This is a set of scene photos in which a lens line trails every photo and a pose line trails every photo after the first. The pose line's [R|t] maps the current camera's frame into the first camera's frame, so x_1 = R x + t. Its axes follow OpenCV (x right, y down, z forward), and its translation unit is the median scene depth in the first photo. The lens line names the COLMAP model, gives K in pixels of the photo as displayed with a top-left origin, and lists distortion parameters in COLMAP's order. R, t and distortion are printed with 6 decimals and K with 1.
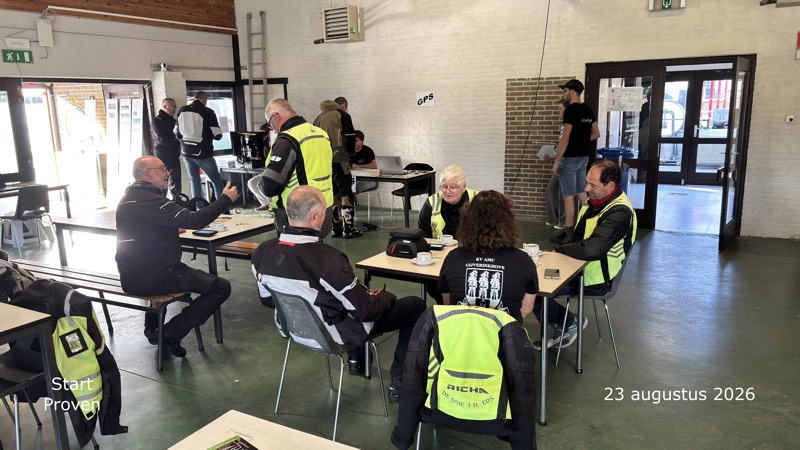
lens RADIAL K [[600.7, 0, 404.8], [0, 600.7, 222.3], [0, 0, 1]] dist [0.040332, -0.017860]
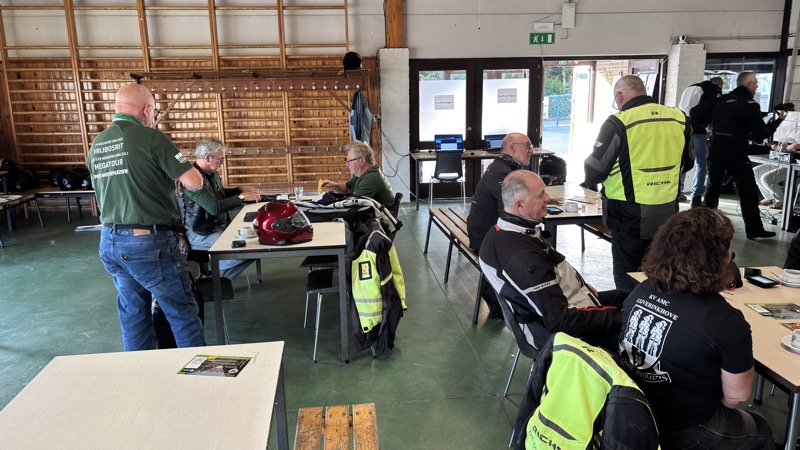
lens RADIAL K [[600.7, 0, 404.1], [0, 600.7, 226.5], [0, 0, 1]] dist [0.040332, -0.017860]
pose [[0.598131, 0.195972, -0.777068, 0.342782], [-0.158335, 0.979425, 0.125130, -0.047092], [0.785601, 0.048192, 0.616854, 0.200279]]
